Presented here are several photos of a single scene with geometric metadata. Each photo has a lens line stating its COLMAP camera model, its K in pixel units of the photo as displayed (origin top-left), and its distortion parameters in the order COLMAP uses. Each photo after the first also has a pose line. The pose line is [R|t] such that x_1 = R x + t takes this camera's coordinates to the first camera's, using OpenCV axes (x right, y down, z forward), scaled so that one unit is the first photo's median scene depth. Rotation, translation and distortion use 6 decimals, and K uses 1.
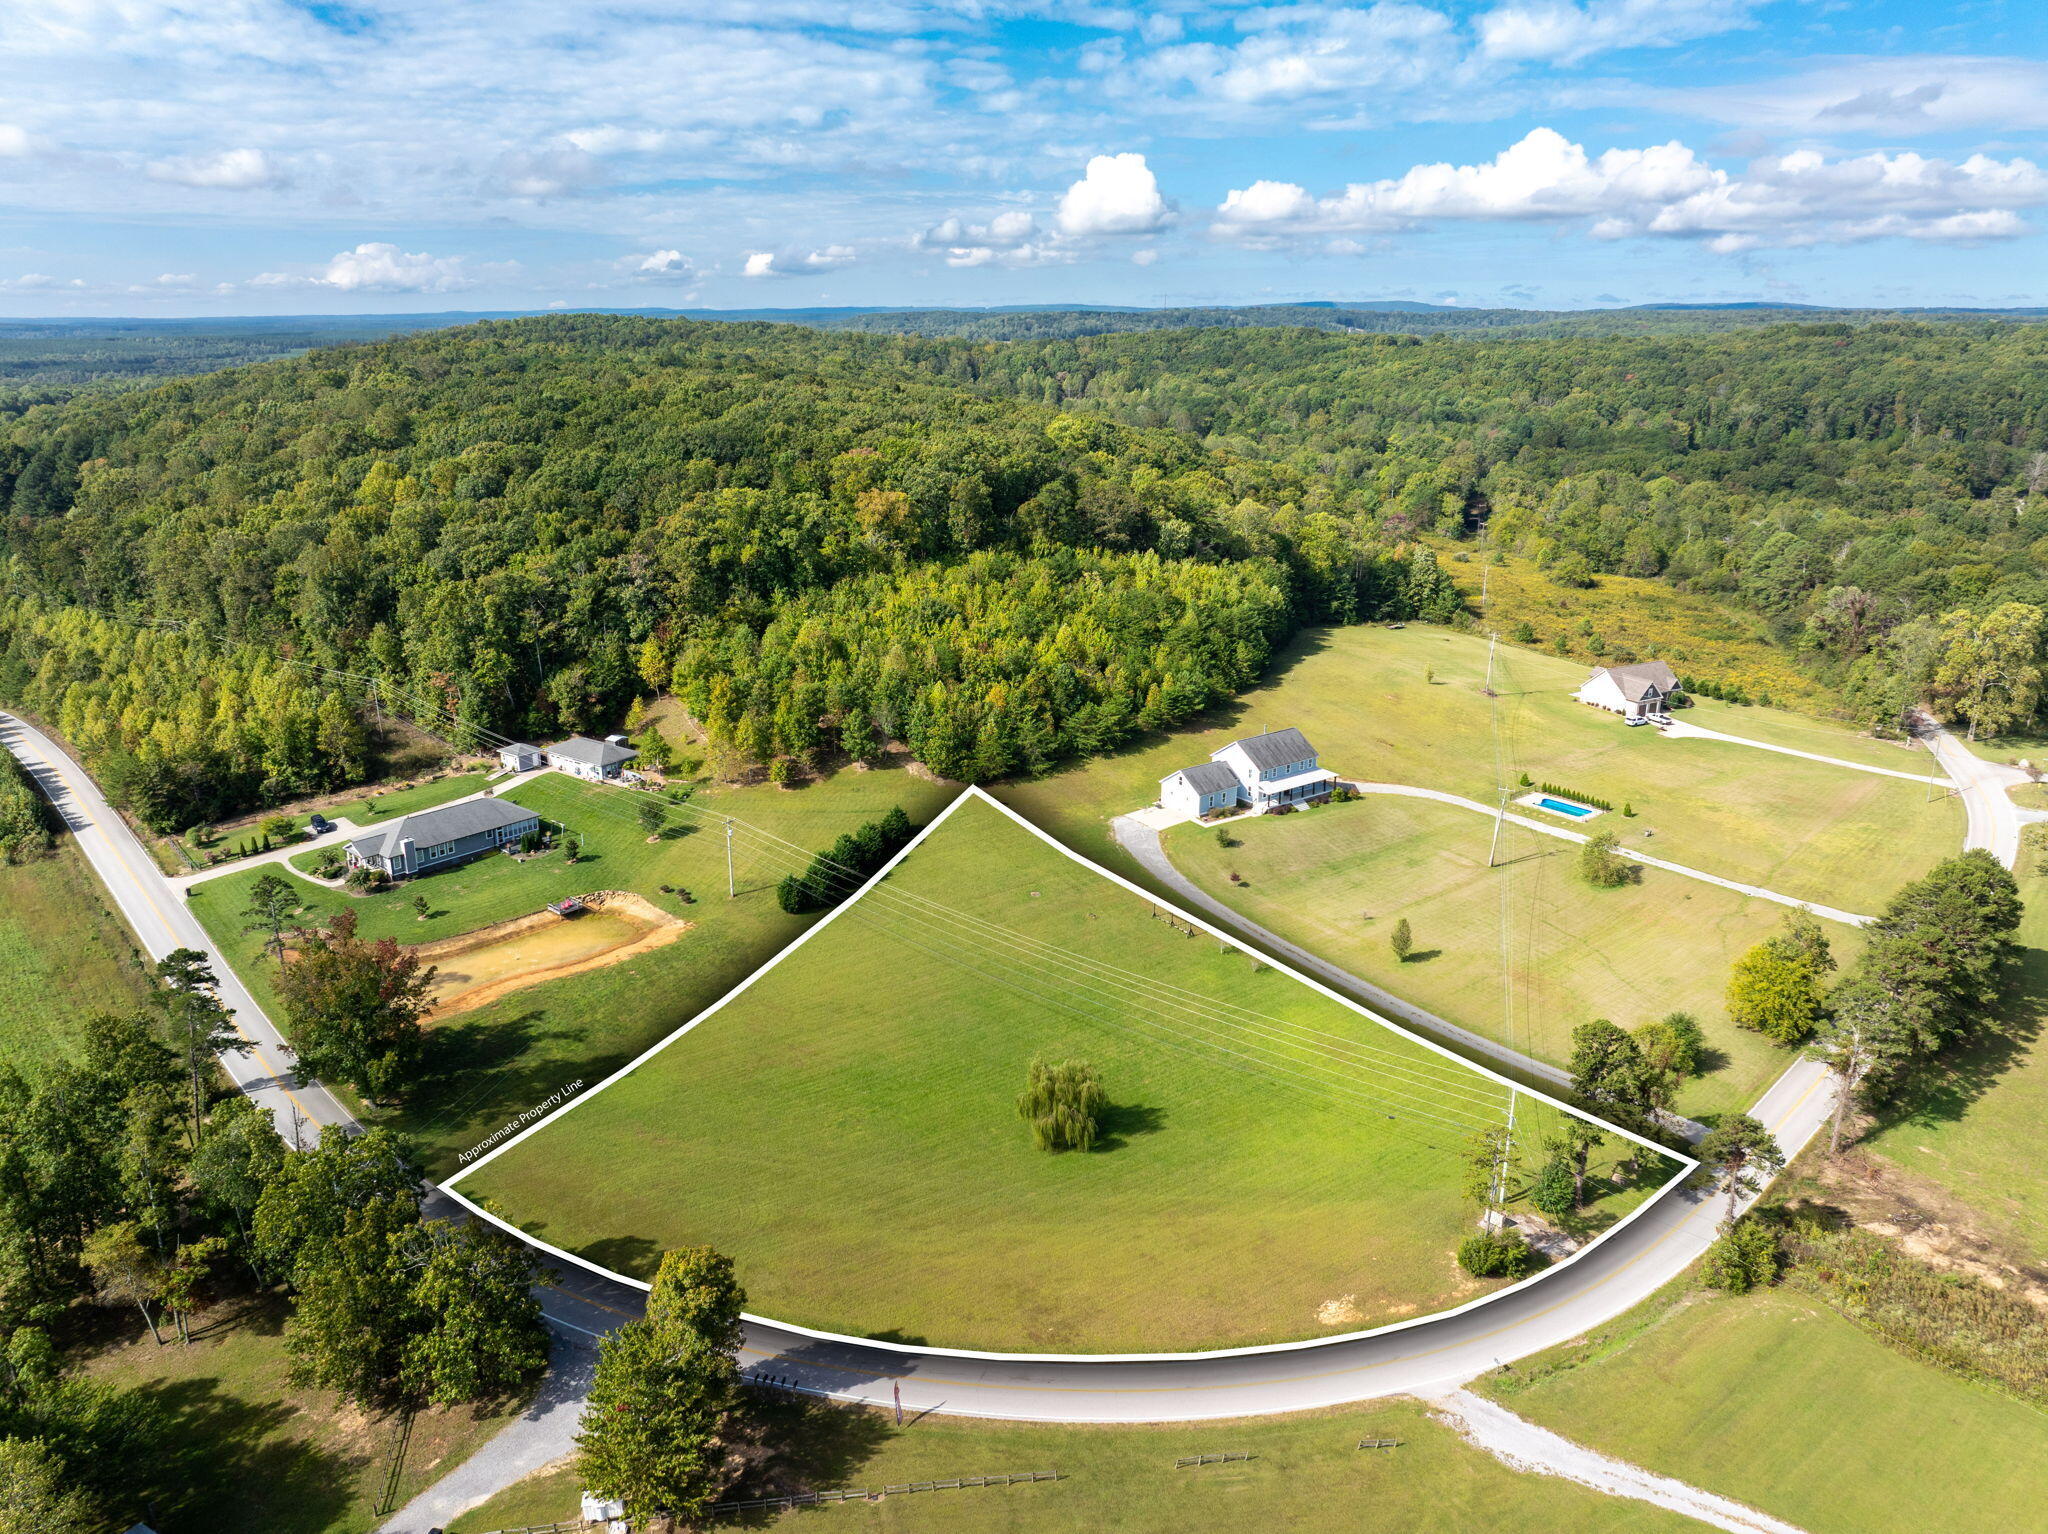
lens RADIAL K [[1442.6, 0, 1026.2], [0, 1442.6, 763.5], [0, 0, 1]] dist [-0.044821, 0.014712]
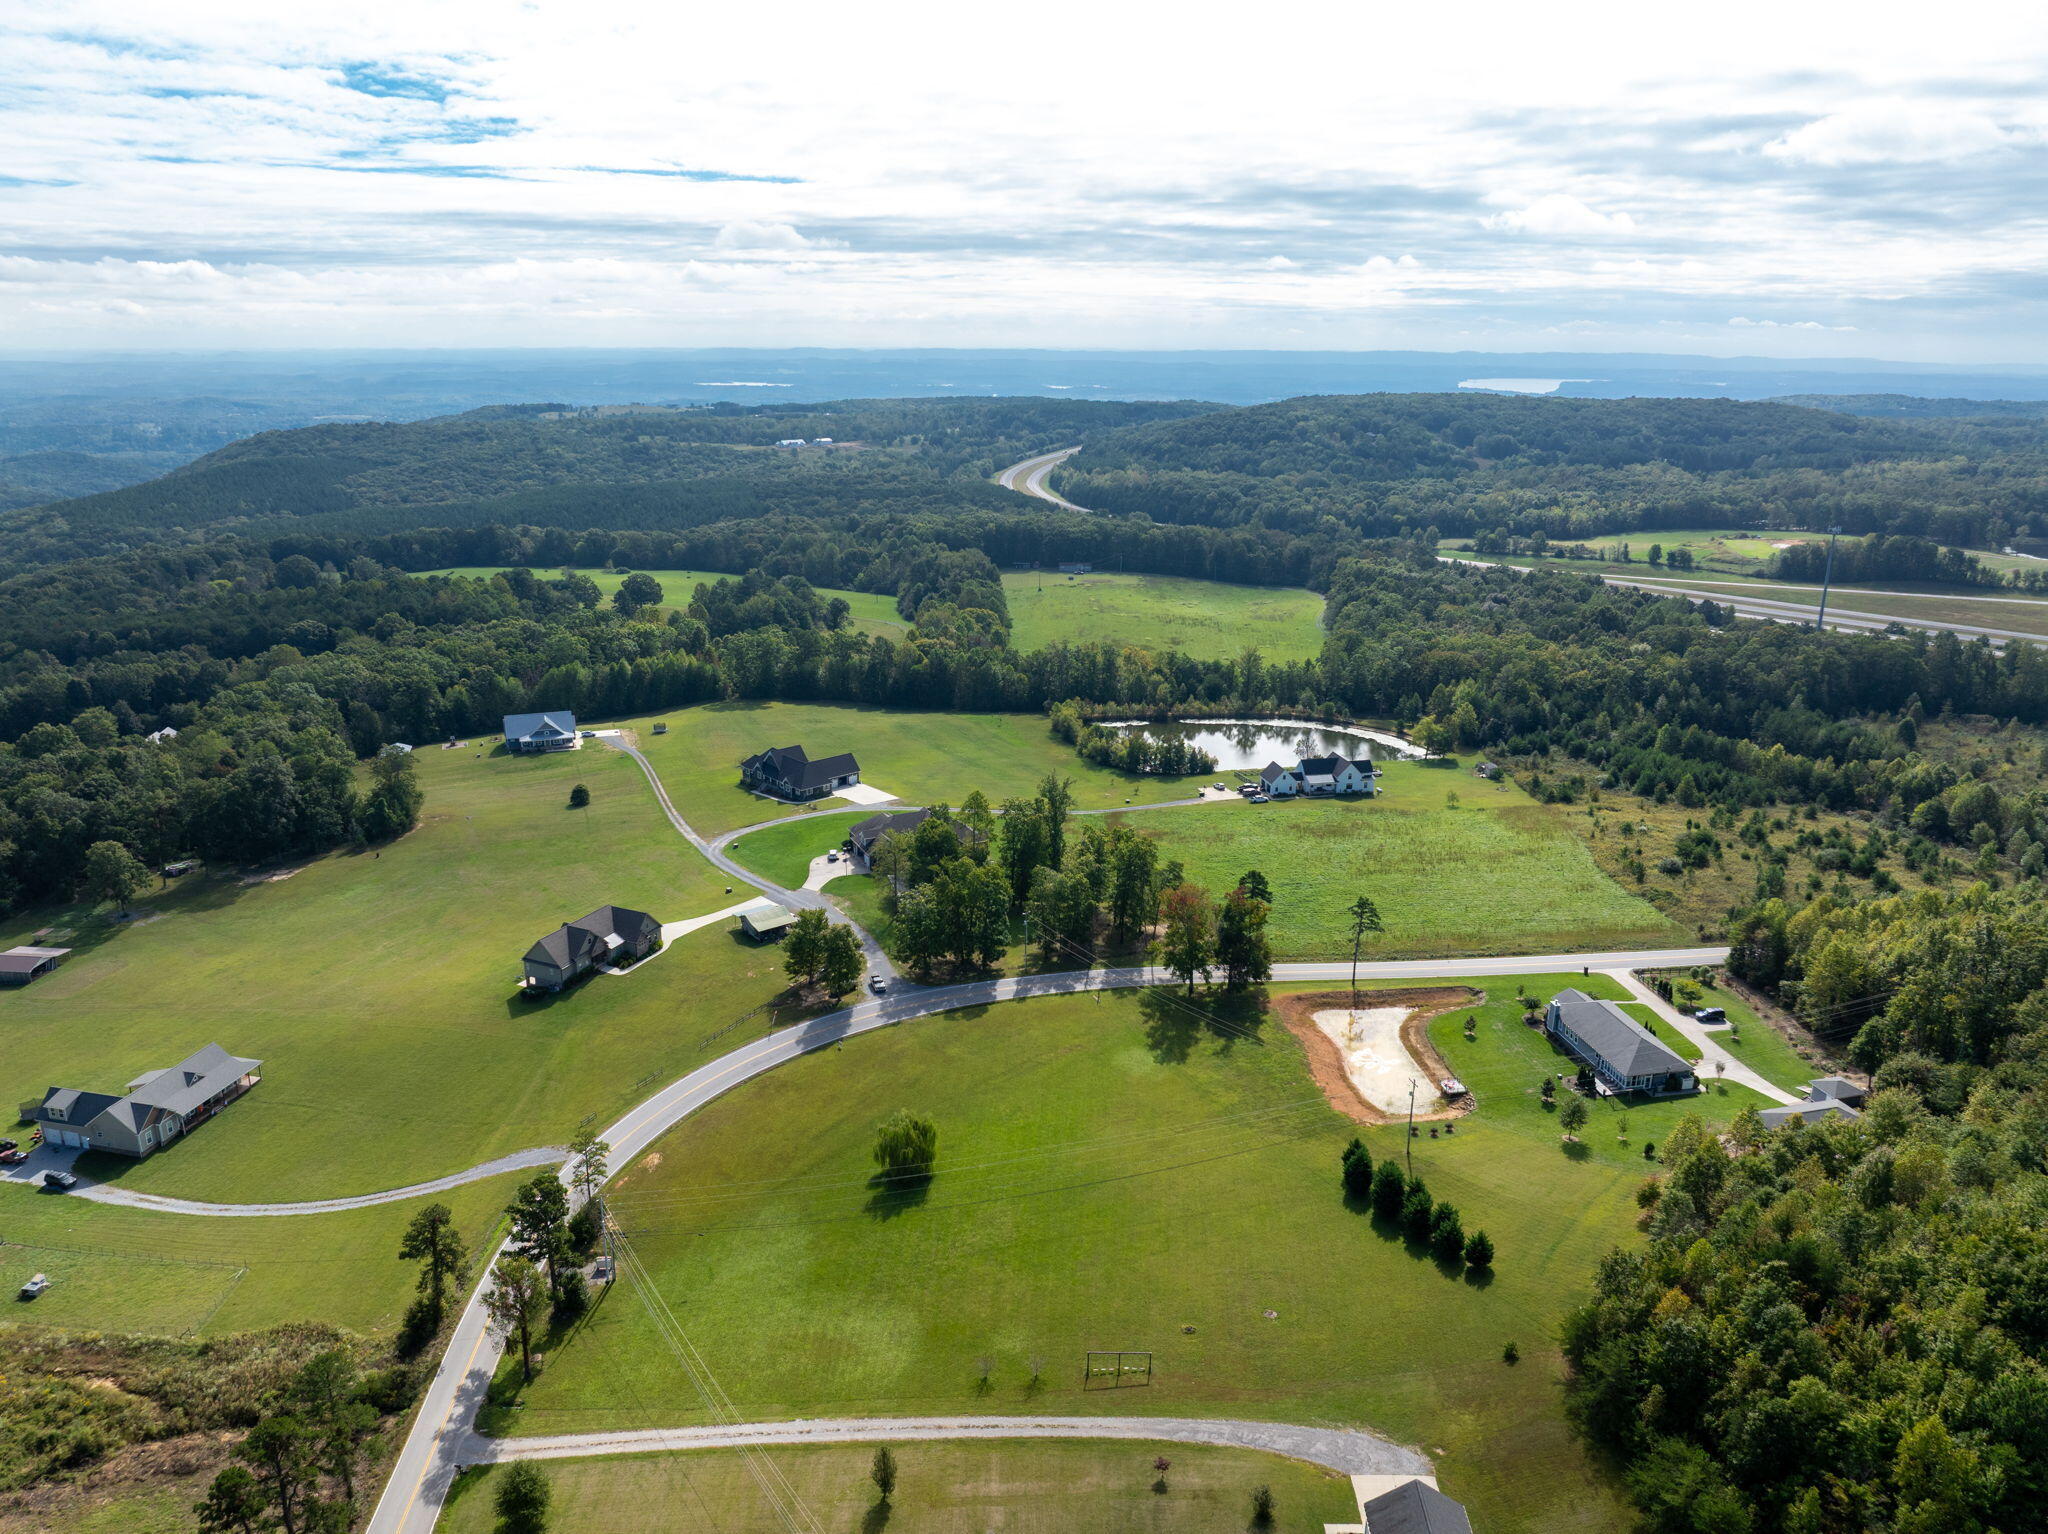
lens RADIAL K [[1442.6, 0, 1020.9], [0, 1442.6, 751.4], [0, 0, 1]] dist [-0.044821, 0.014712]
pose [[-0.642484, 0.205246, -0.738301, 0.547619], [-0.235970, 0.863656, 0.445440, -0.446559], [0.729063, 0.460405, -0.506453, 0.983963]]
